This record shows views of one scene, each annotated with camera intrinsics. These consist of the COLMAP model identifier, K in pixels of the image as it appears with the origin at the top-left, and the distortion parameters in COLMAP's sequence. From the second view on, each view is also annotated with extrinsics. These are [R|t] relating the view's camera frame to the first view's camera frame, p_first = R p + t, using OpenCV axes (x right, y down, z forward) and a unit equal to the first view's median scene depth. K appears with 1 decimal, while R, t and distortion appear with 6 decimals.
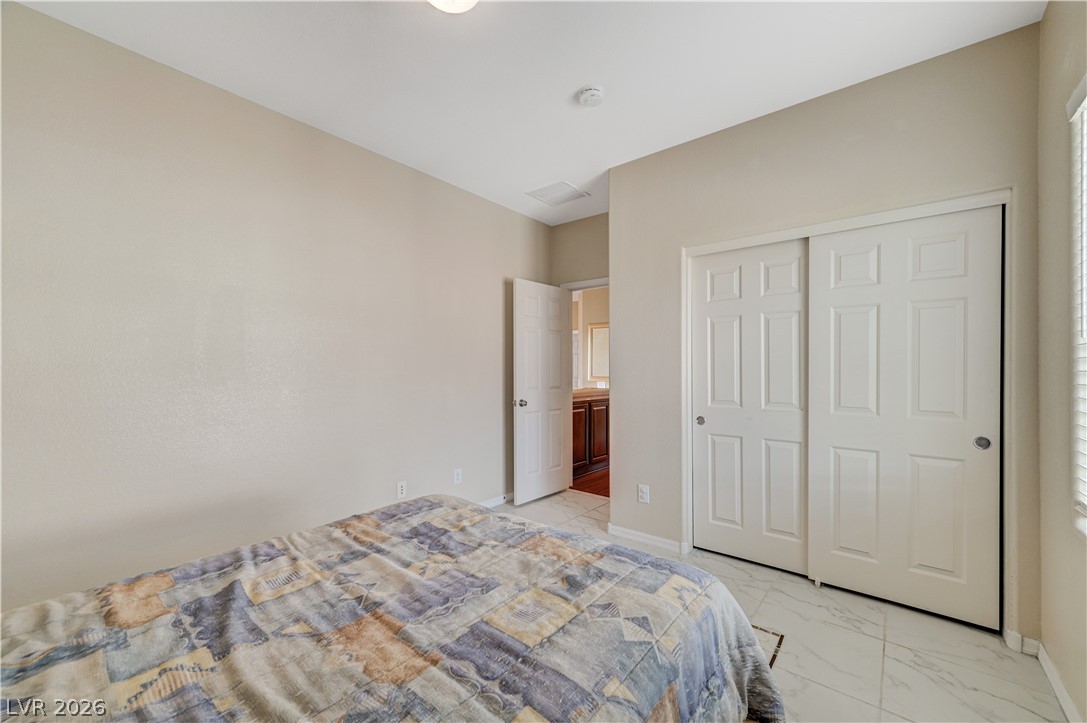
lens RADIAL K [[429.5, 0, 549.3], [0, 429.5, 367.3], [0, 0, 1]] dist [0.000612, -0.000307]
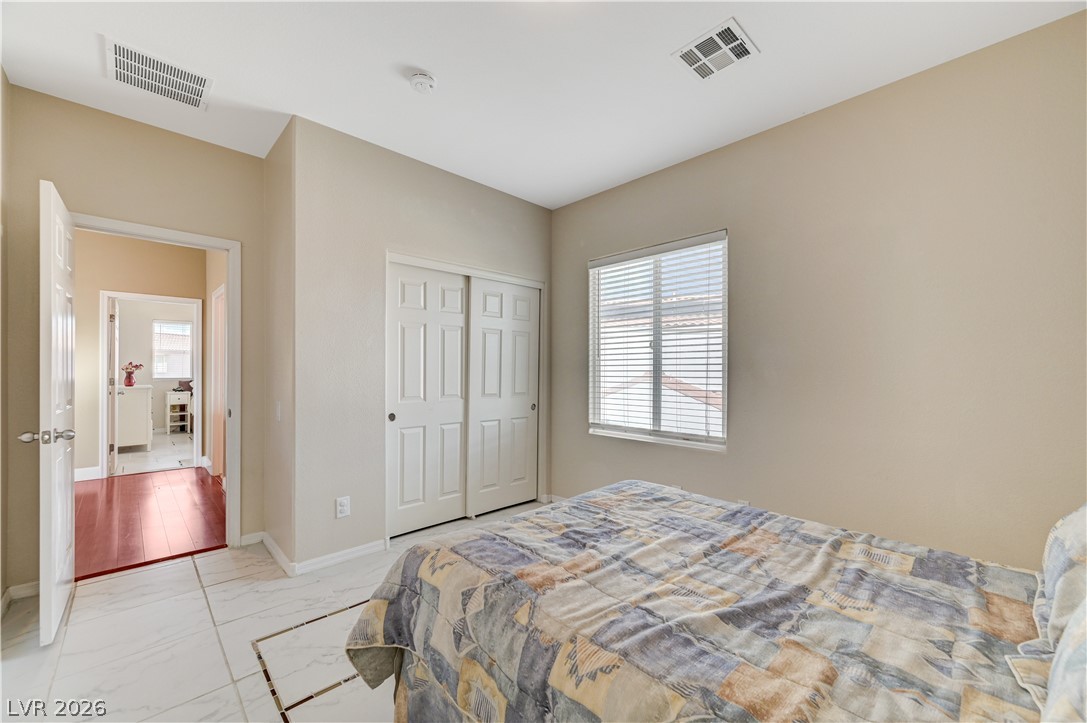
lens RADIAL K [[429.5, 0, 541.9], [0, 429.5, 365.8], [0, 0, 1]] dist [0.000612, -0.000307]
pose [[0.121163, 0.009848, 0.992584, -1.560788], [-0.010099, 0.999911, -0.008688, 0.004550], [-0.992581, -0.008971, 0.121251, 1.187023]]
